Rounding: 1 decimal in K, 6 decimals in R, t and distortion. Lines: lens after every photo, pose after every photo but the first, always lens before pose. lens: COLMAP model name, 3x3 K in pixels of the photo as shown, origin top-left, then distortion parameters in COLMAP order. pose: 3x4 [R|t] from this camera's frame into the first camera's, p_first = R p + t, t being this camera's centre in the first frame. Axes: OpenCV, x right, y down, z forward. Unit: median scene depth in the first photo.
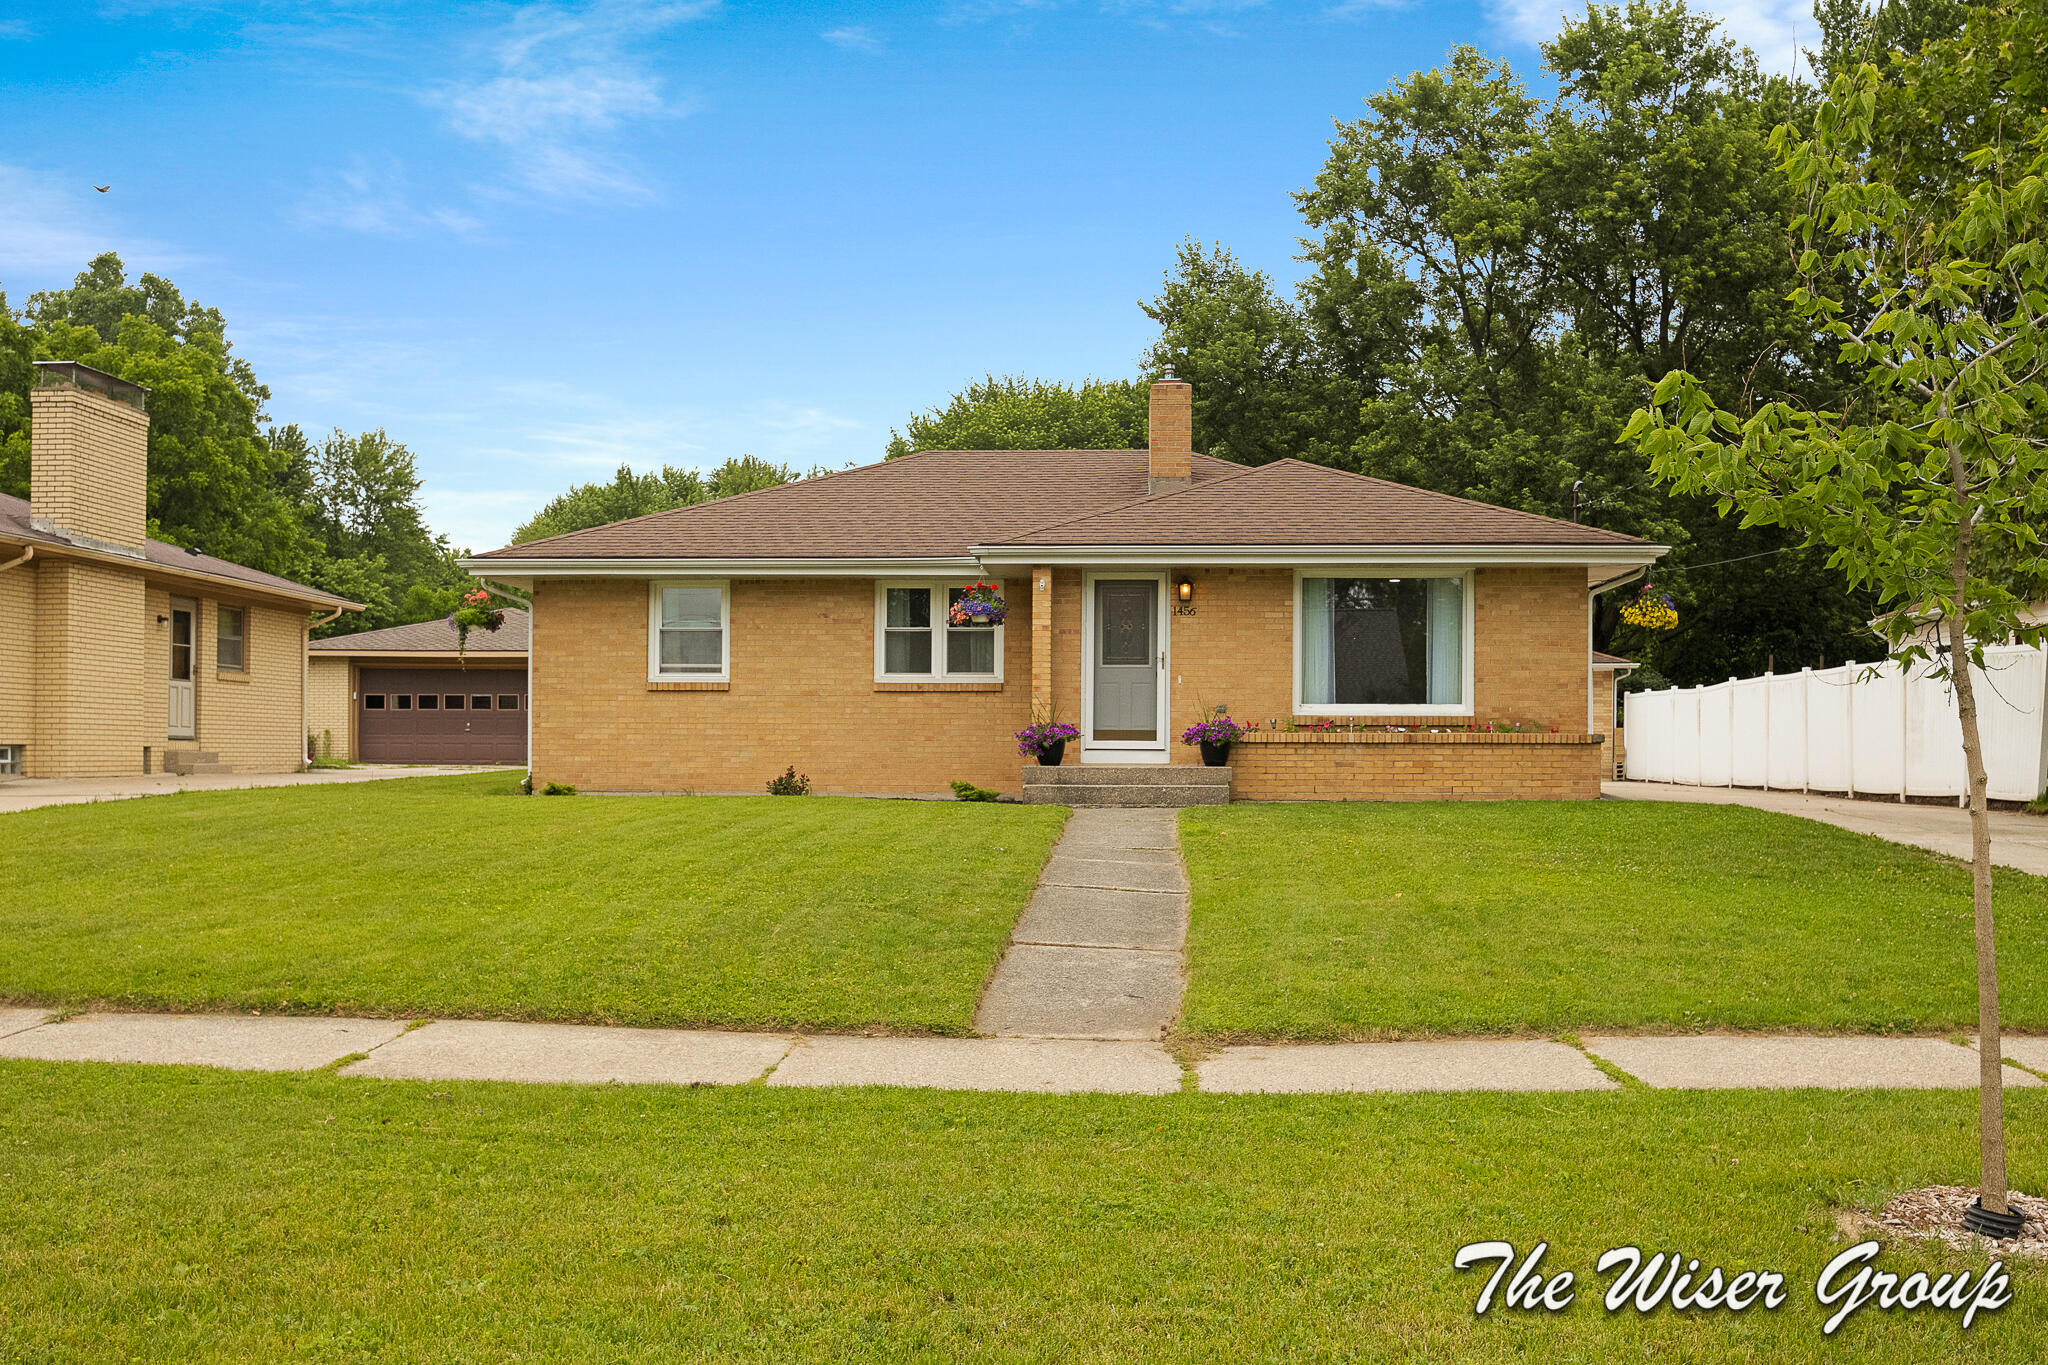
lens RADIAL K [[1790.2, 0, 1027.2], [0, 1790.2, 723.1], [0, 0, 1]] dist [-0.034121, -0.000973]
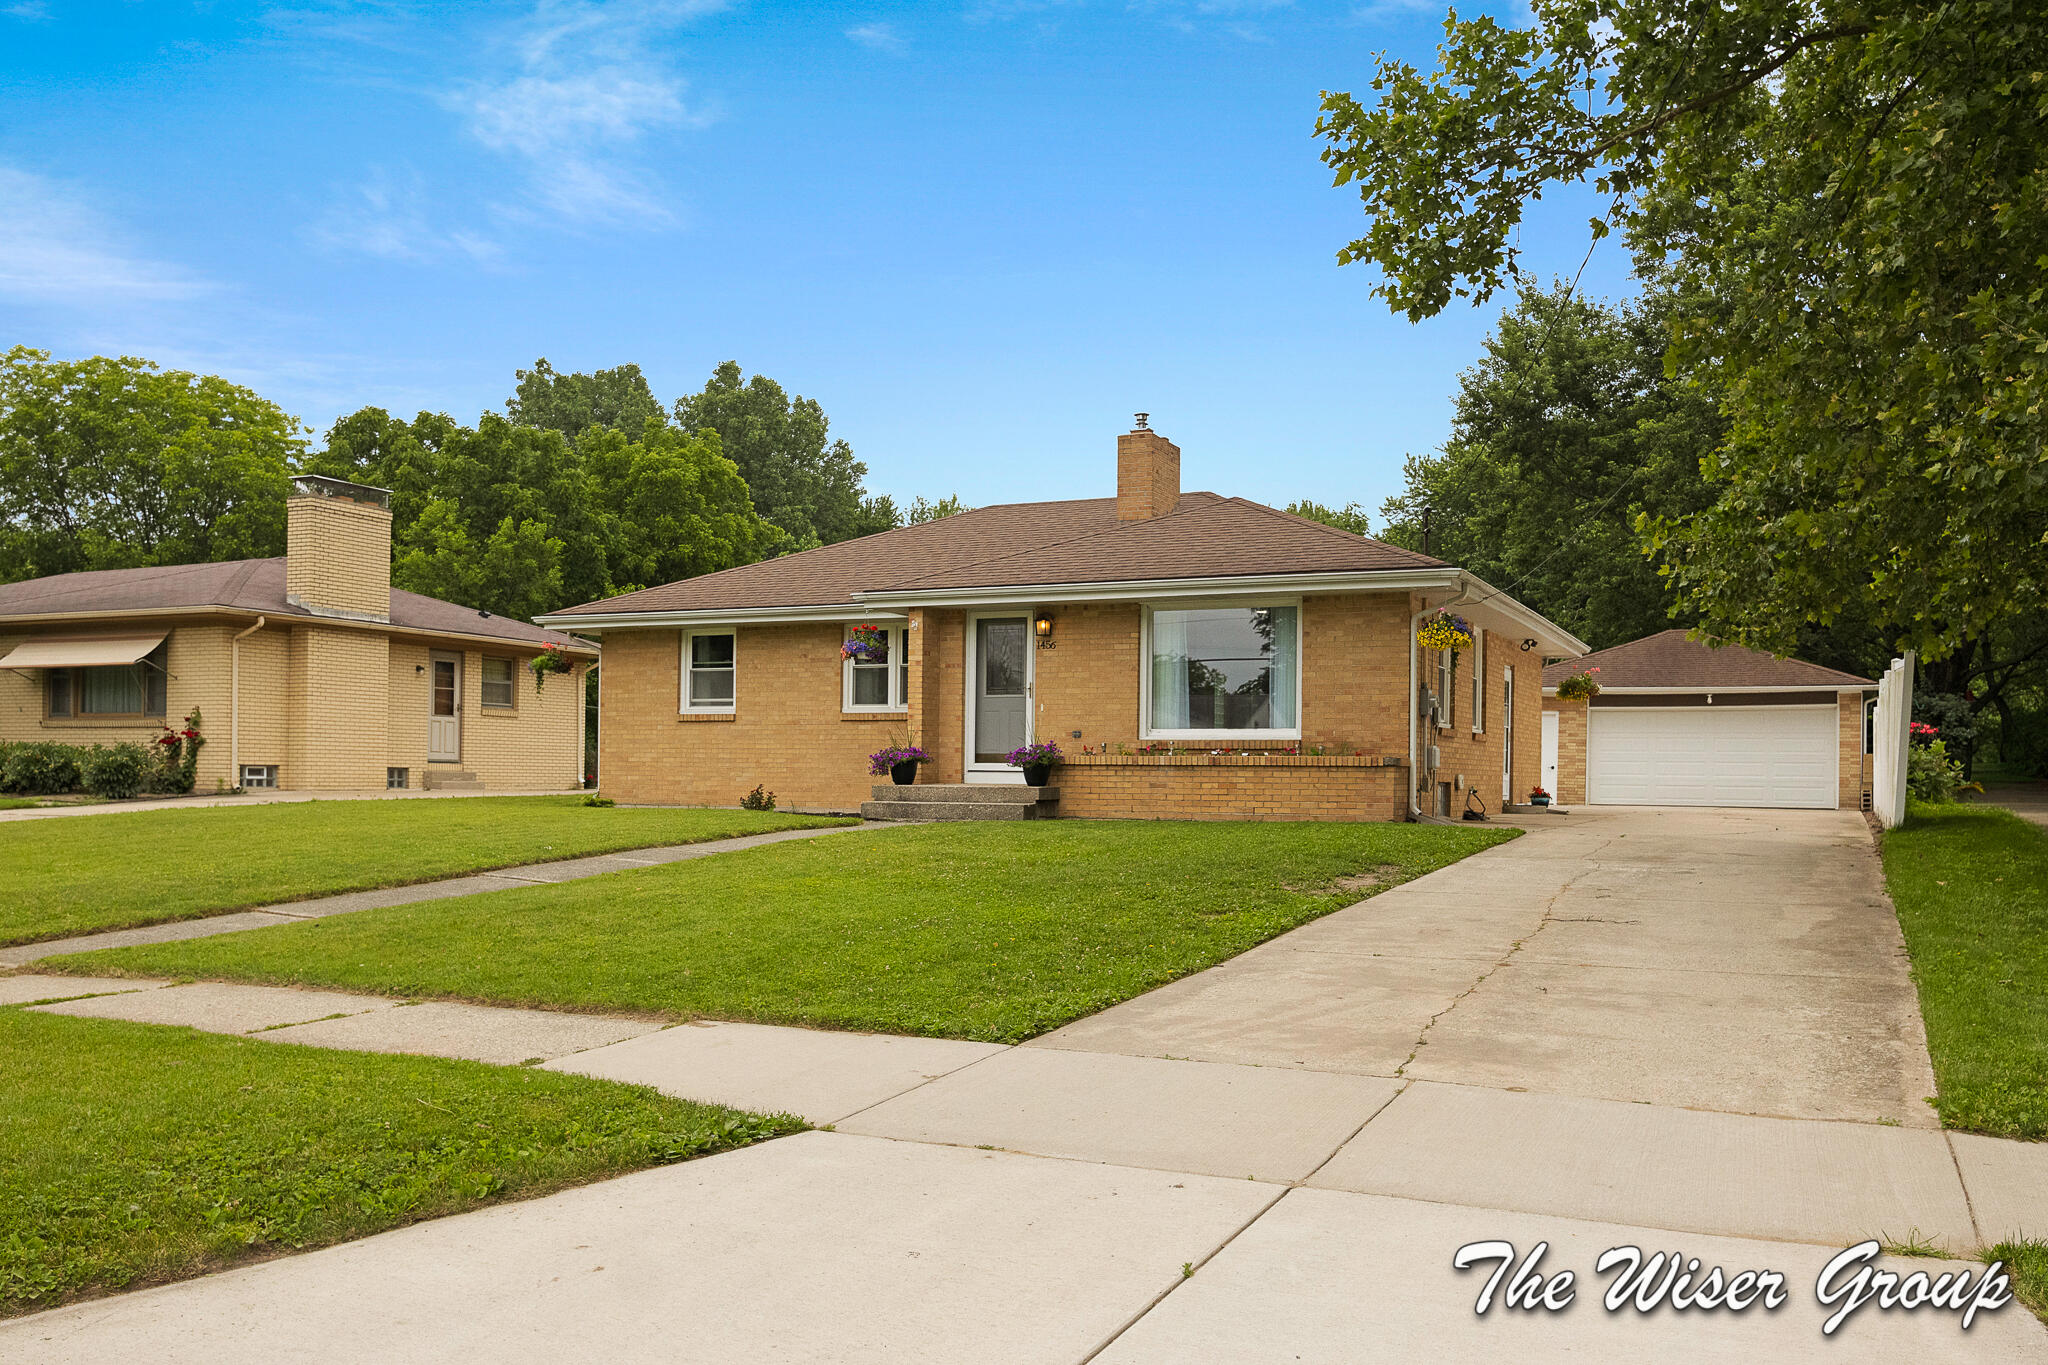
lens RADIAL K [[1686.7, 0, 1034.8], [0, 1686.7, 751.8], [0, 0, 1]] dist [-0.025703, -0.021959]
pose [[0.931001, -0.001056, -0.365015, 0.429362], [0.001094, 0.999999, -0.000105, 0.002732], [0.365015, -0.000301, 0.931002, 0.033191]]
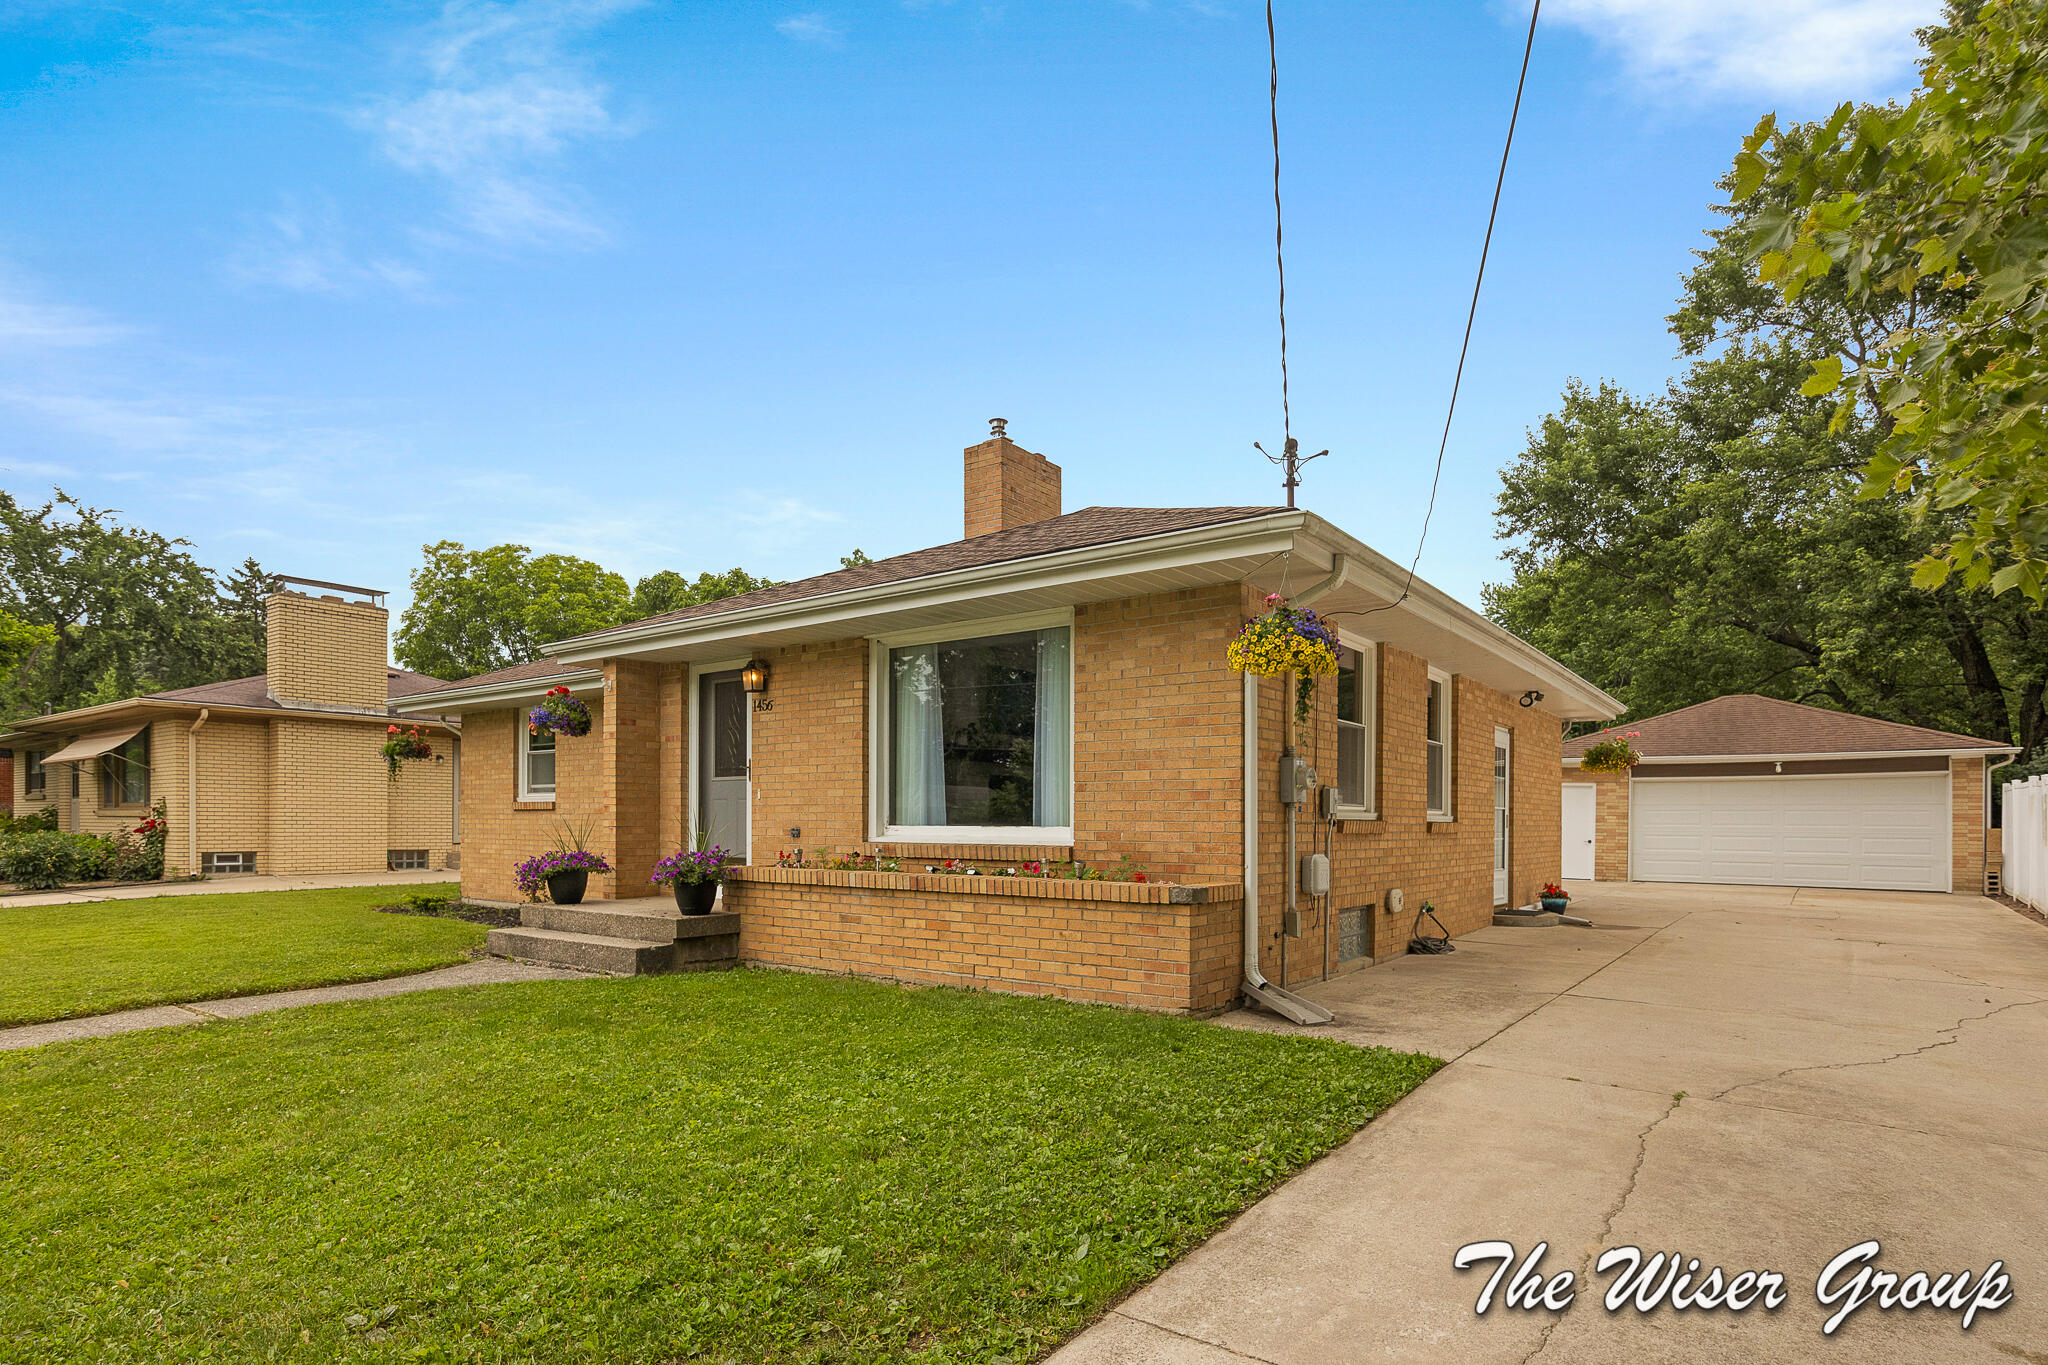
lens RADIAL K [[1074.3, 0, 1014.3], [0, 1074.3, 807.5], [0, 0, 1]] dist [-0.001542, -0.000681]
pose [[0.833588, -0.008937, -0.552314, 0.405972], [0.008544, 0.999958, -0.003285, -0.015111], [0.552320, -0.001981, 0.833630, 0.631007]]
